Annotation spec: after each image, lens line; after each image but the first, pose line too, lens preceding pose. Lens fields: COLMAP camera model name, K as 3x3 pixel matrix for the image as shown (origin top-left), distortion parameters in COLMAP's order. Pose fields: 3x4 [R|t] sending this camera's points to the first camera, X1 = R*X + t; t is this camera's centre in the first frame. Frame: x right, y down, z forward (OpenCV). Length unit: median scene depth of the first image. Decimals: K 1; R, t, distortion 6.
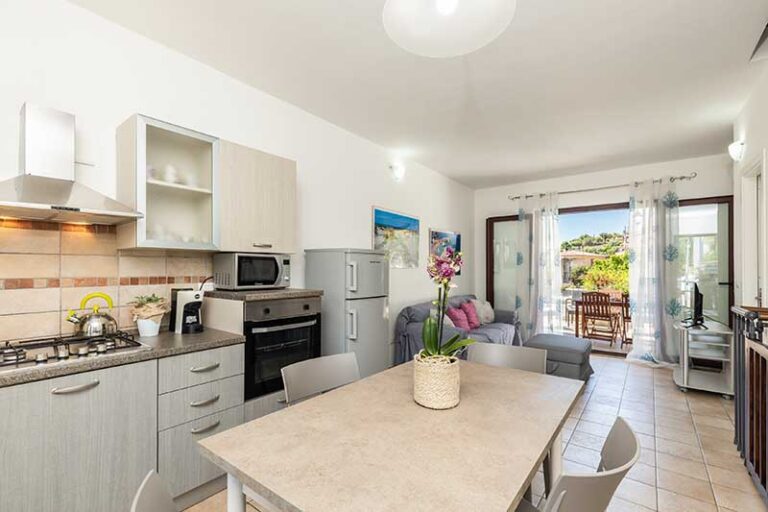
lens RADIAL K [[342.3, 0, 383.5], [0, 342.3, 265.6], [0, 0, 1]] dist [0.001618, -0.000022]
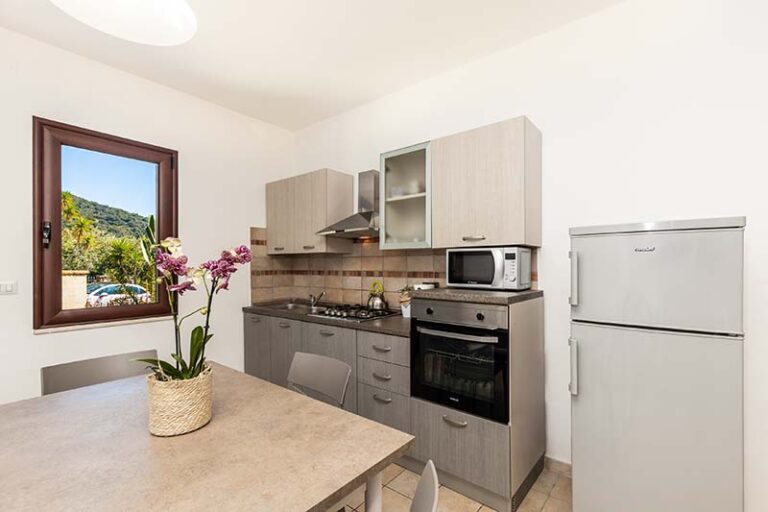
lens RADIAL K [[342.3, 0, 383.5], [0, 342.3, 265.6], [0, 0, 1]] dist [0.001618, -0.000022]
pose [[-0.019619, 0.004610, -0.999797, 0.269490], [0.014129, 0.999891, 0.004333, 0.001458], [0.999708, -0.014041, -0.019682, 0.411071]]
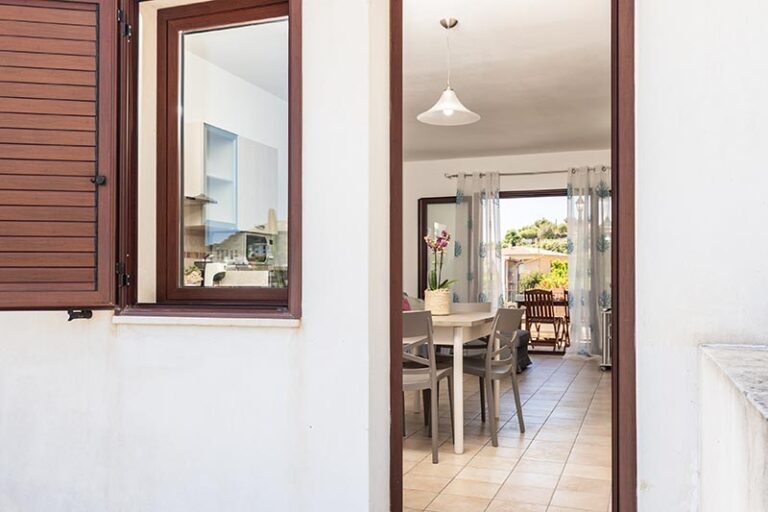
lens RADIAL K [[680.2, 0, 384.0], [0, 680.2, 256.0], [0, 0, 1]] dist [-0.004344, -0.000179]
pose [[0.954496, 0.011911, 0.297985, -0.326572], [-0.004874, 0.999692, -0.024347, 0.046741], [-0.298183, 0.021786, 0.954260, -0.647430]]
